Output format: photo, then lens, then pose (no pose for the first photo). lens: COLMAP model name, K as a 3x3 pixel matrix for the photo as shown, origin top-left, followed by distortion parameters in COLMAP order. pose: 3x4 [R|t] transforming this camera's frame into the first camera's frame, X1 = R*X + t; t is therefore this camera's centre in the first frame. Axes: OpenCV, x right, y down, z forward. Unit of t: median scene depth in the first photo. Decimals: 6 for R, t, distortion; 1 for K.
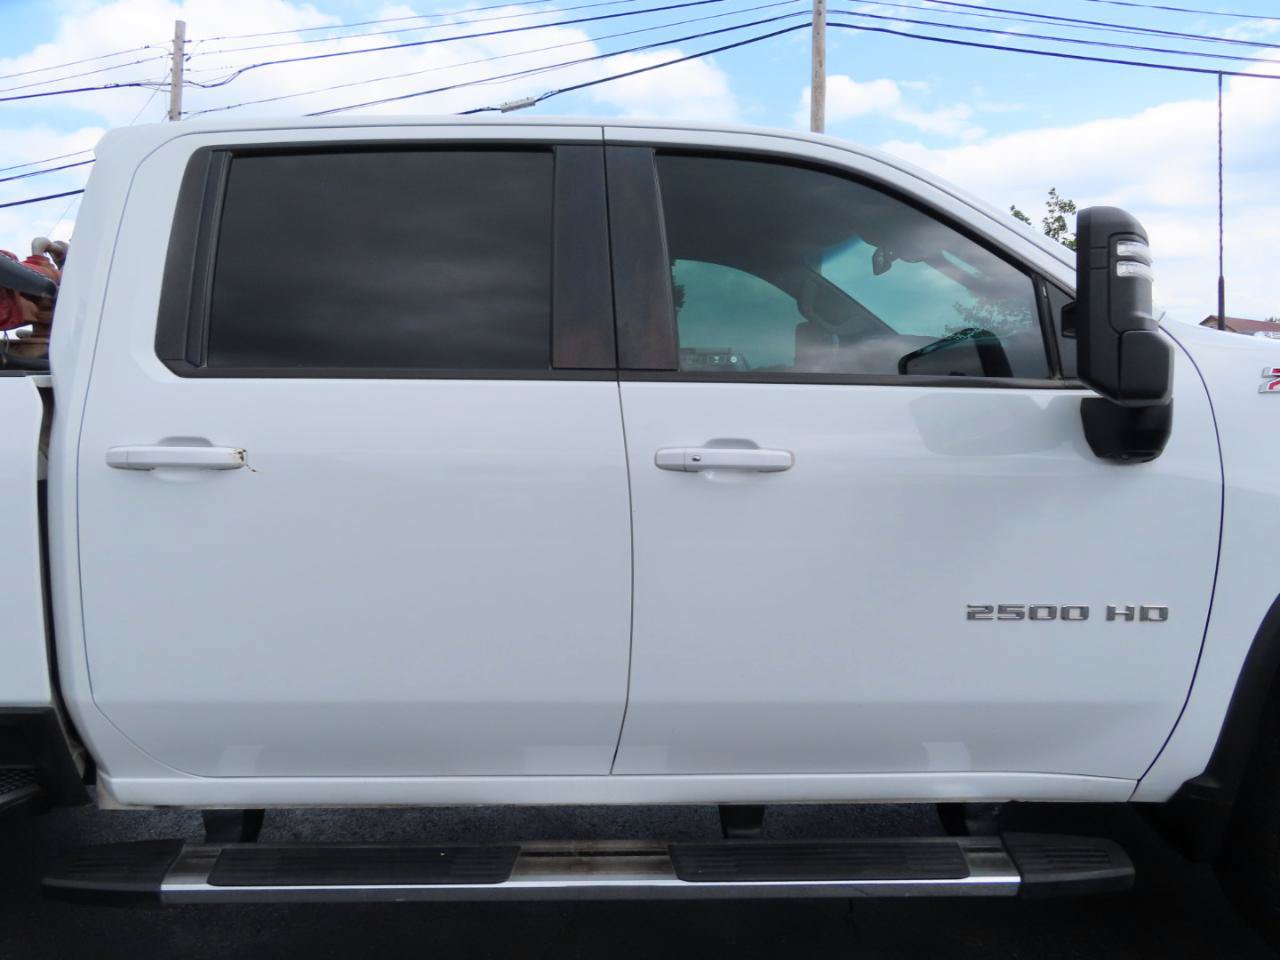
lens RADIAL K [[916.2, 0, 631.5], [0, 916.2, 485.0], [0, 0, 1]] dist [-0.036359, -0.001053]
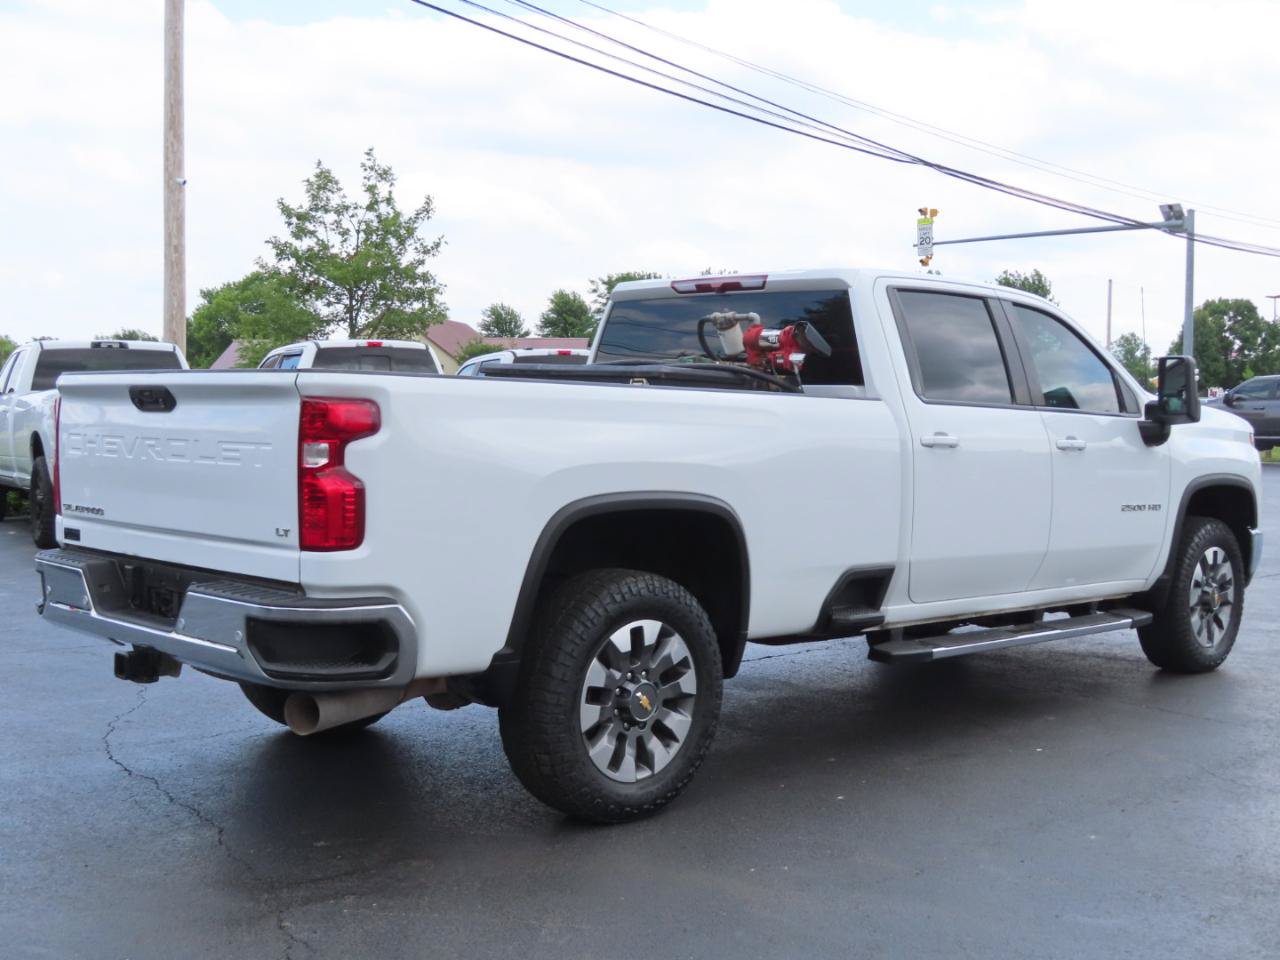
lens RADIAL K [[1524.5, 0, 640.0], [0, 1524.5, 480.0], [0, 0, 1]] dist [-0.013609, -0.010769]
pose [[0.722688, -0.009278, 0.691112, -0.365017], [0.045563, 0.998374, -0.034242, 0.015716], [-0.689671, 0.056235, 0.721936, -0.113908]]
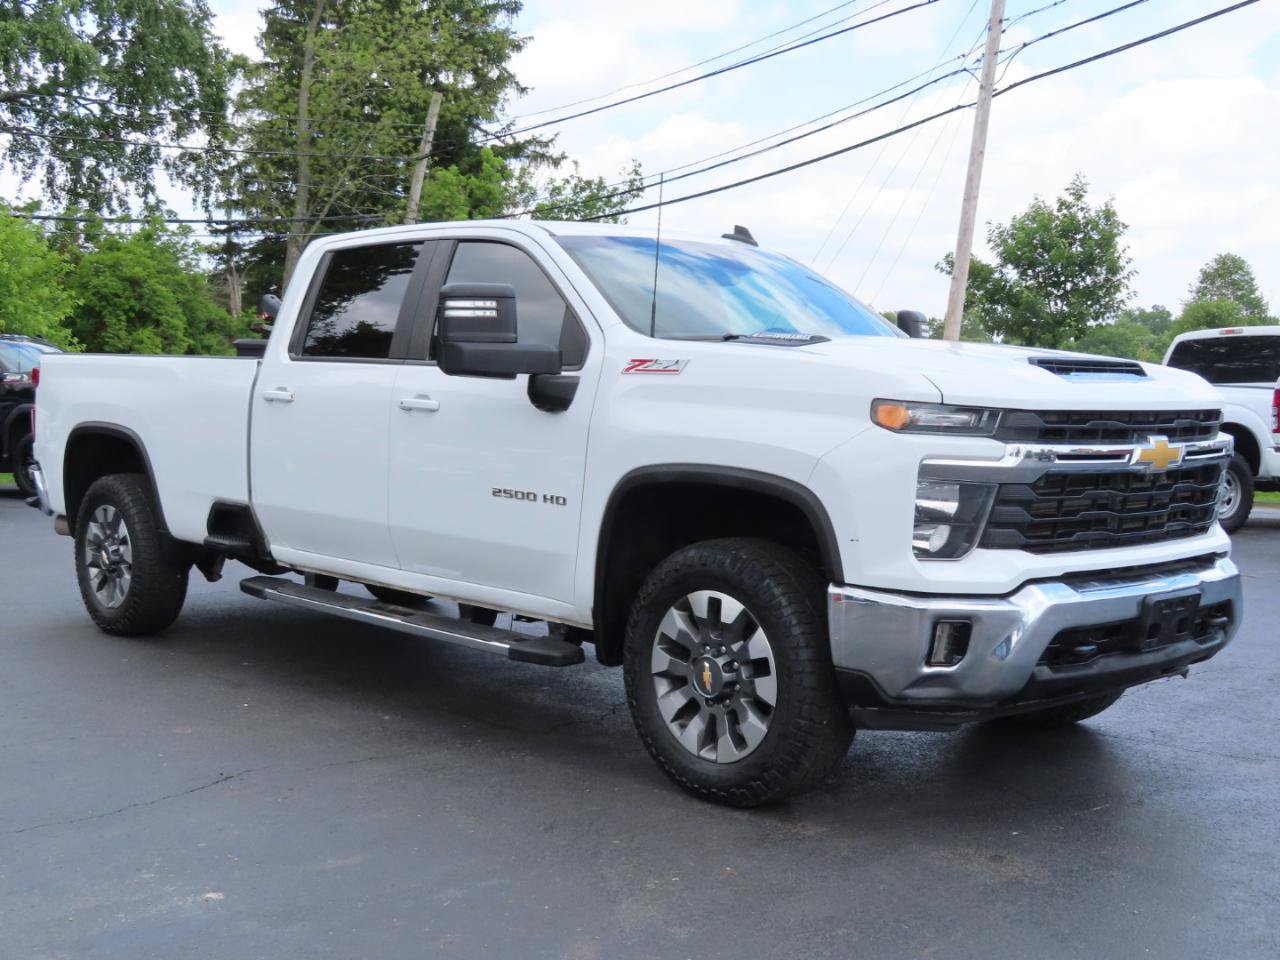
lens RADIAL K [[1524.5, 0, 640.0], [0, 1524.5, 480.0], [0, 0, 1]] dist [-0.013609, -0.010769]
pose [[0.674495, 0.061372, -0.735724, 0.302581], [-0.089804, 0.995959, 0.000750, 0.009432], [0.732797, 0.065566, 0.677281, -0.092666]]
